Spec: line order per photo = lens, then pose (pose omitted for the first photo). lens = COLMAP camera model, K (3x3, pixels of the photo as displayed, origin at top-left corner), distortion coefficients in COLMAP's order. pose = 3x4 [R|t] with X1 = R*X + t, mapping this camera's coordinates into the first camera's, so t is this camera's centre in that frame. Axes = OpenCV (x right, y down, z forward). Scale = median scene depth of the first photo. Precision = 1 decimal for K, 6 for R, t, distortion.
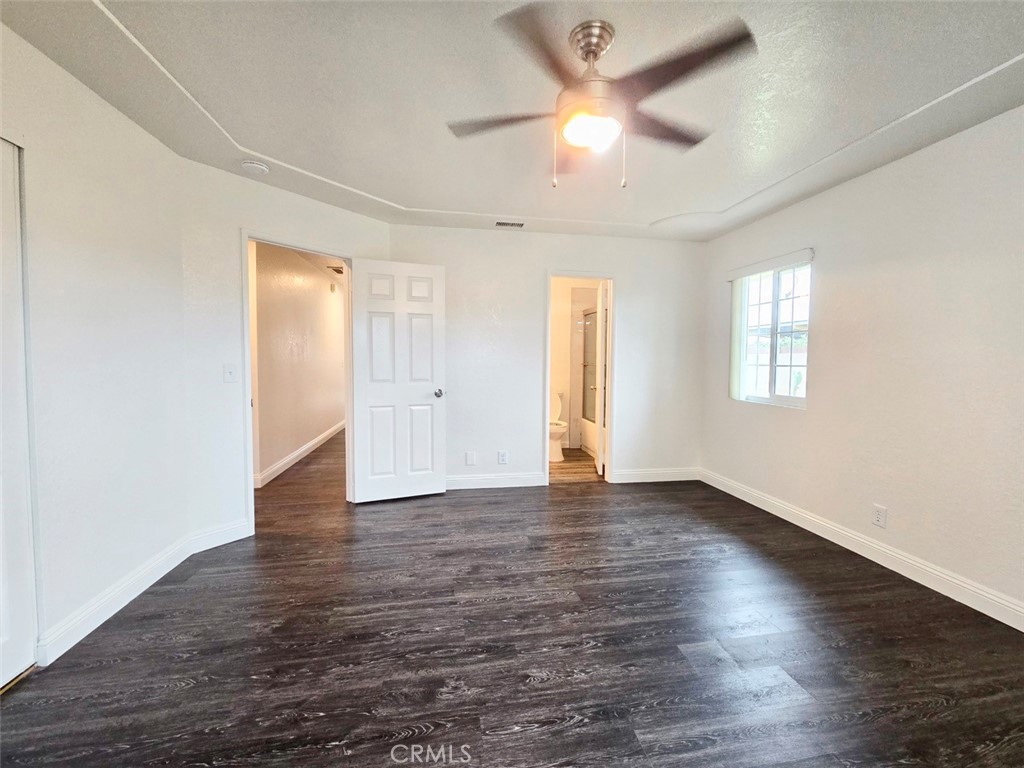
lens RADIAL K [[427.1, 0, 517.7], [0, 427.1, 380.8], [0, 0, 1]] dist [0.000222, -0.000798]
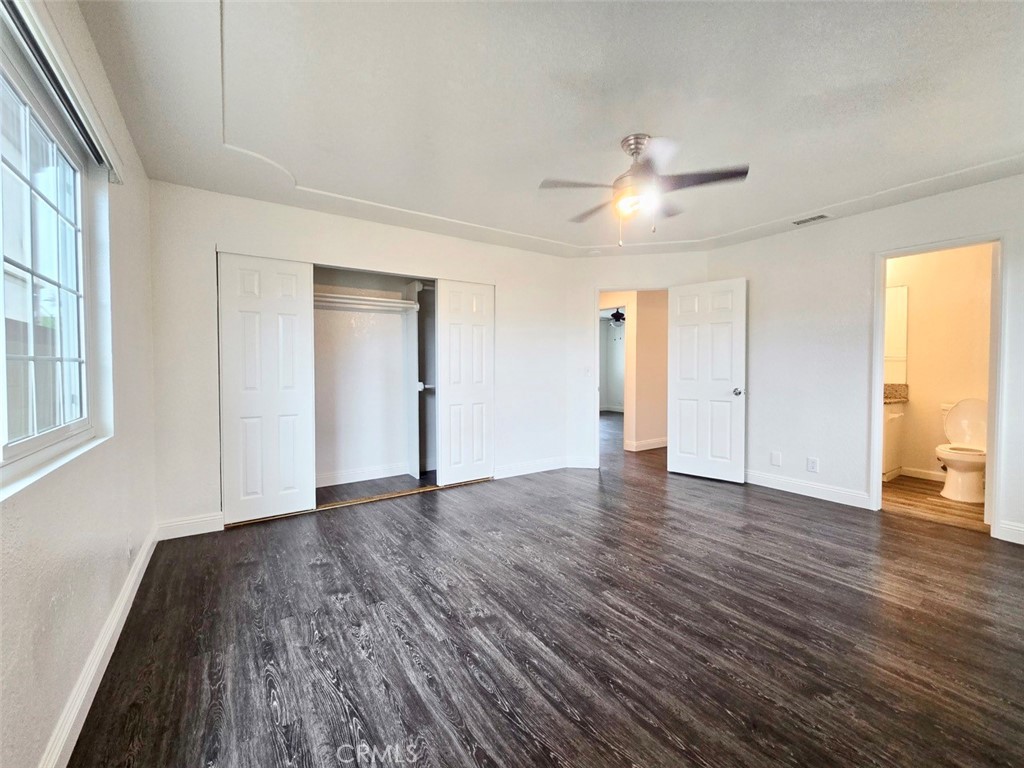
lens RADIAL K [[427.1, 0, 506.2], [0, 427.1, 384.1], [0, 0, 1]] dist [0.000222, -0.000798]
pose [[0.387677, 0.024271, -0.921476, 0.852100], [-0.045484, 0.998939, 0.007176, 0.039534], [0.920672, 0.039130, 0.388370, 0.014023]]
